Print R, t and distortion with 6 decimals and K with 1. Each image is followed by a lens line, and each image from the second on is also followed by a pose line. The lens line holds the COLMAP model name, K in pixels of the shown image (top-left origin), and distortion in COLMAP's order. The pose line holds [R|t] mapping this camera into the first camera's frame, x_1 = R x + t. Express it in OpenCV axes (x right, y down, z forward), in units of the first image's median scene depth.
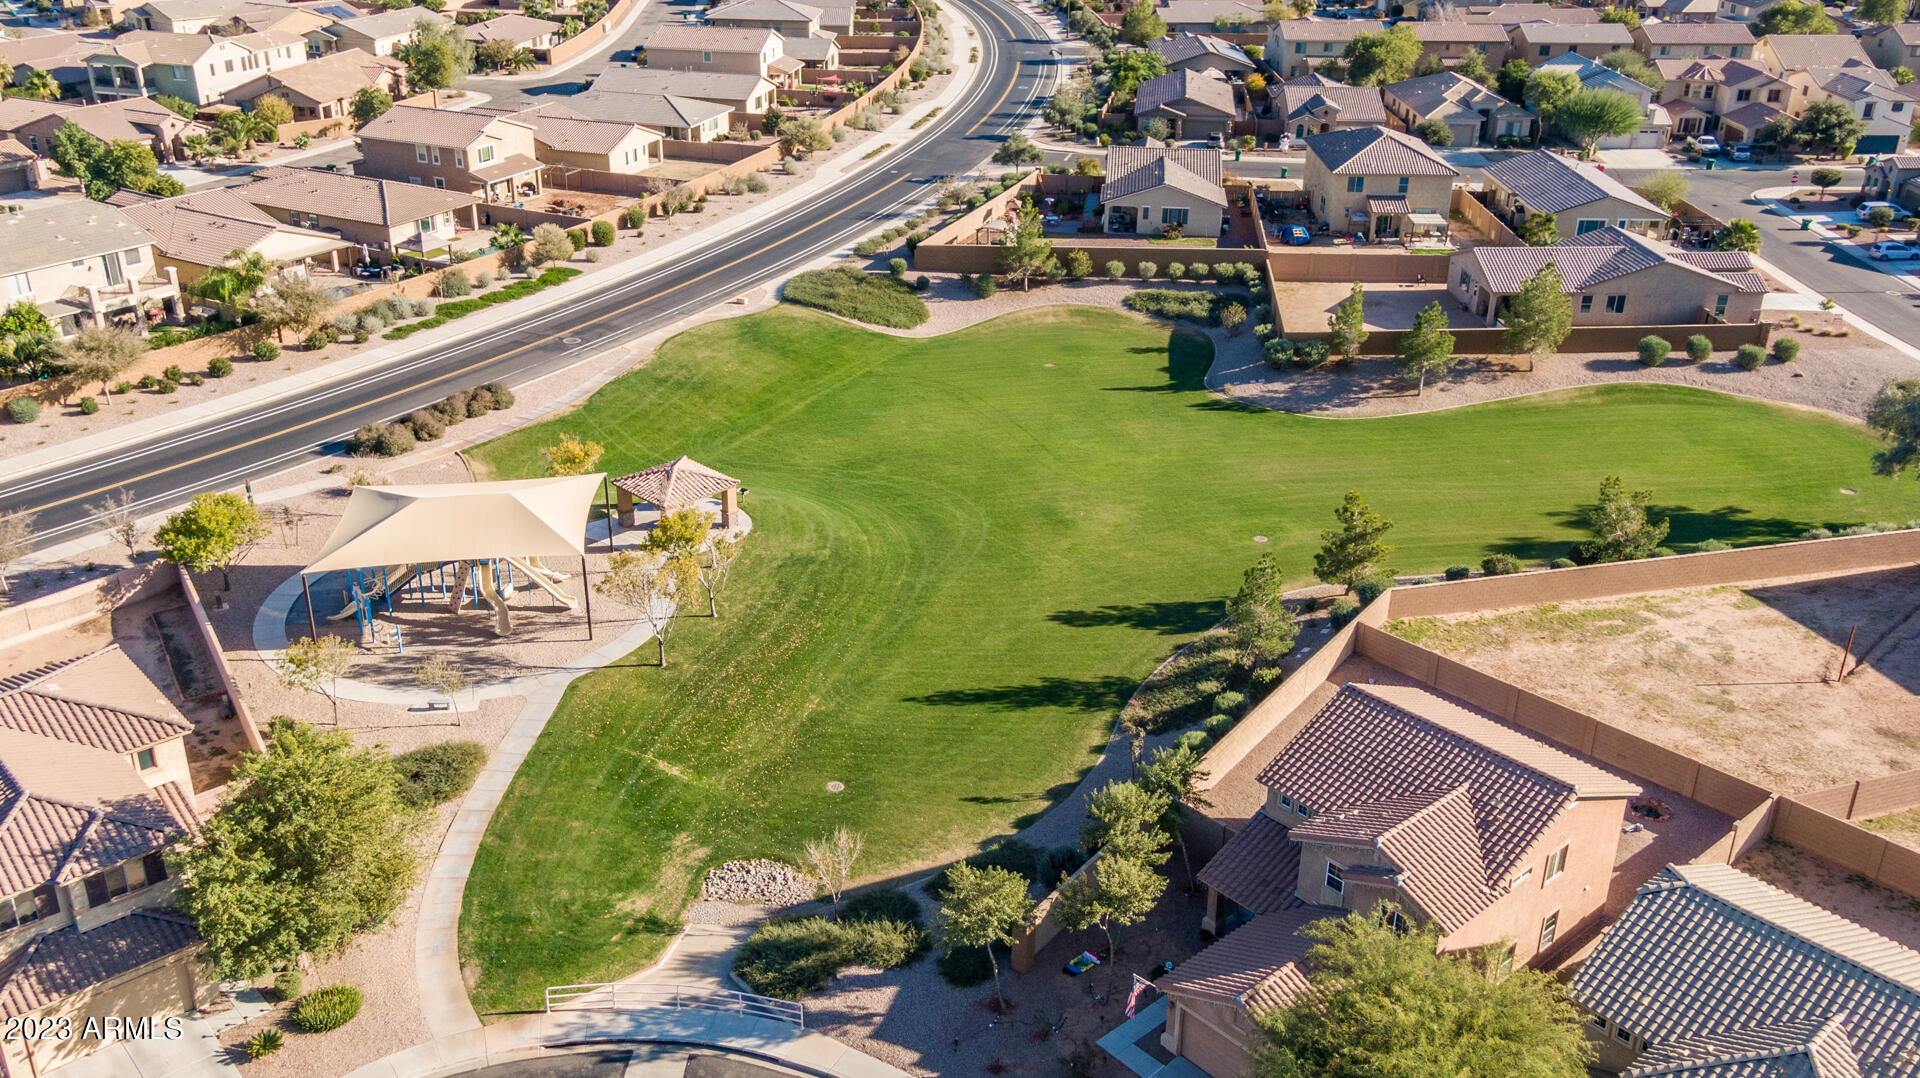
lens RADIAL K [[1601.3, 0, 960.0], [0, 1601.3, 539.0], [0, 0, 1]] dist [0.005608, 0.001927]
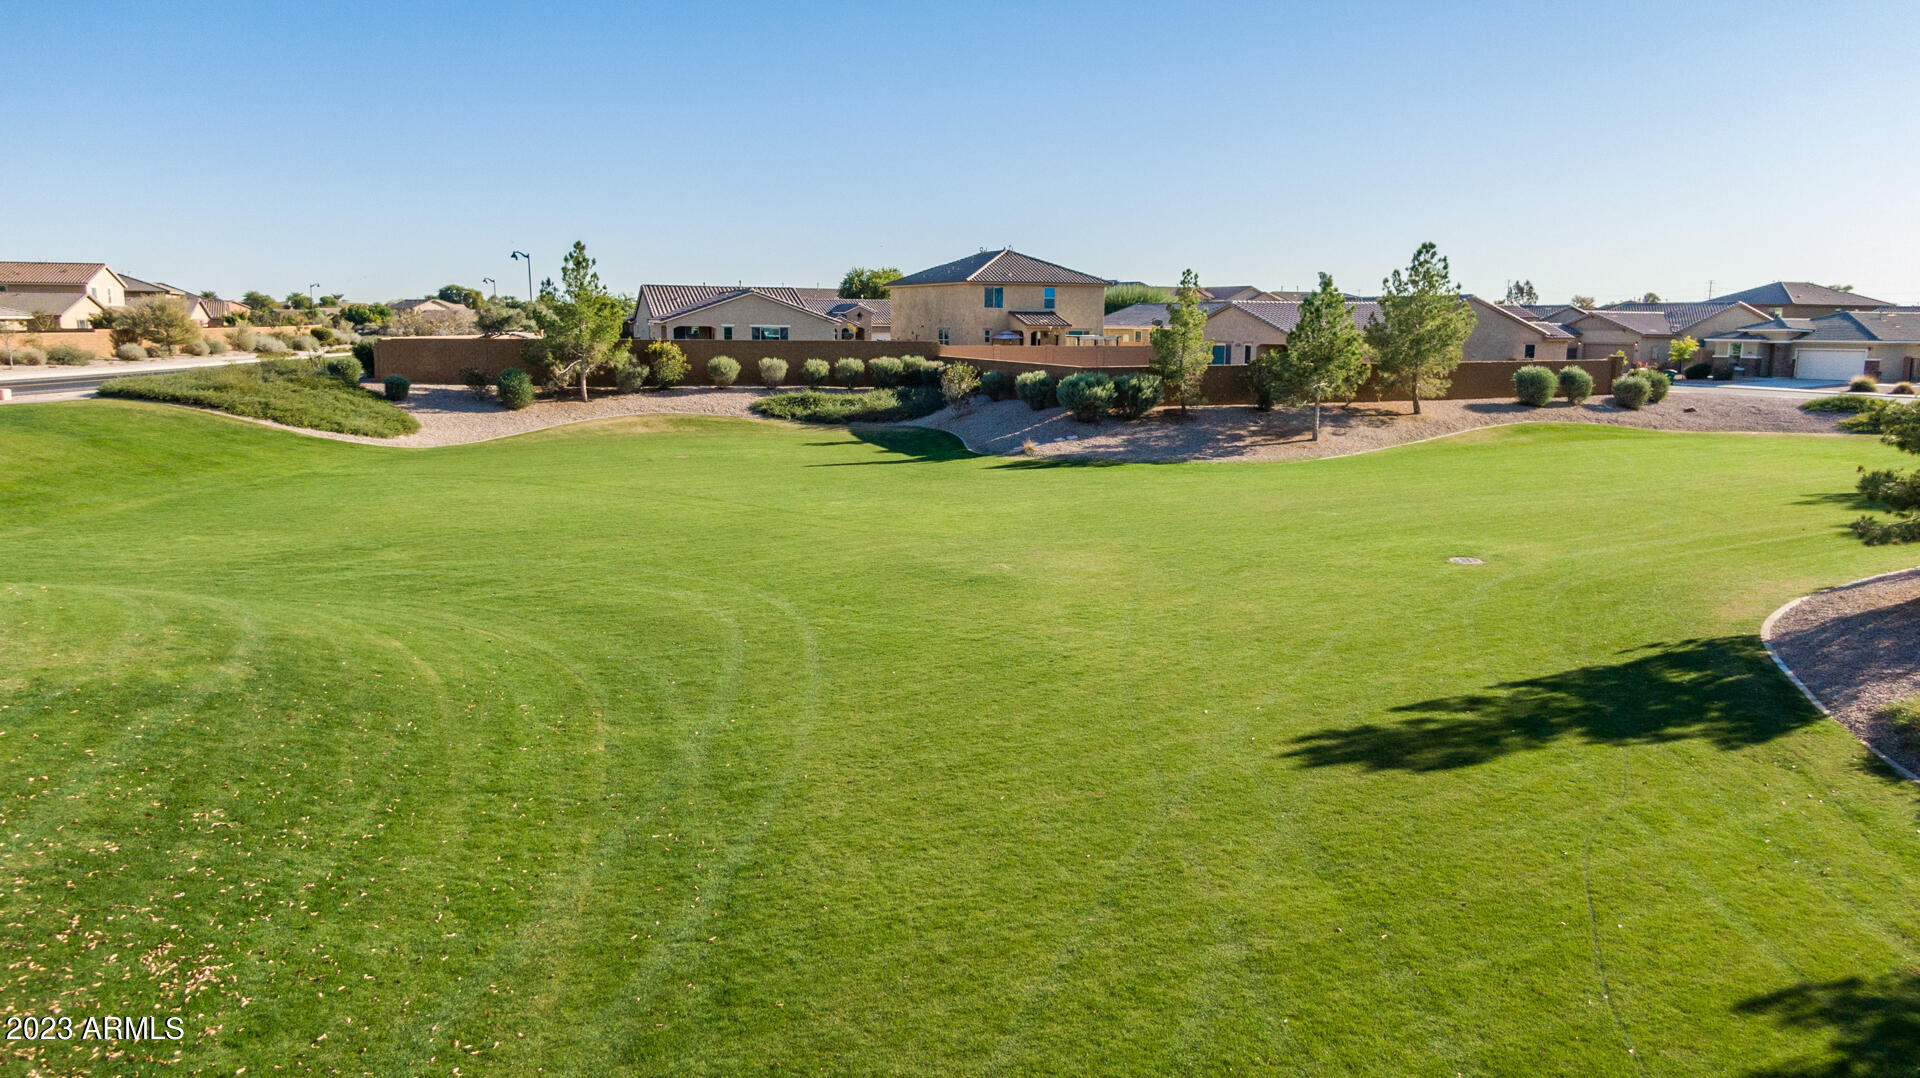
lens RADIAL K [[1335.4, 0, 960.0], [0, 1335.4, 539.0], [0, 0, 1]] dist [-0.001659, -0.001794]
pose [[0.903567, -0.072154, 0.422327, -0.046303], [0.185403, 0.954494, -0.233594, 0.035127], [-0.386254, 0.289369, 0.875827, 0.532512]]
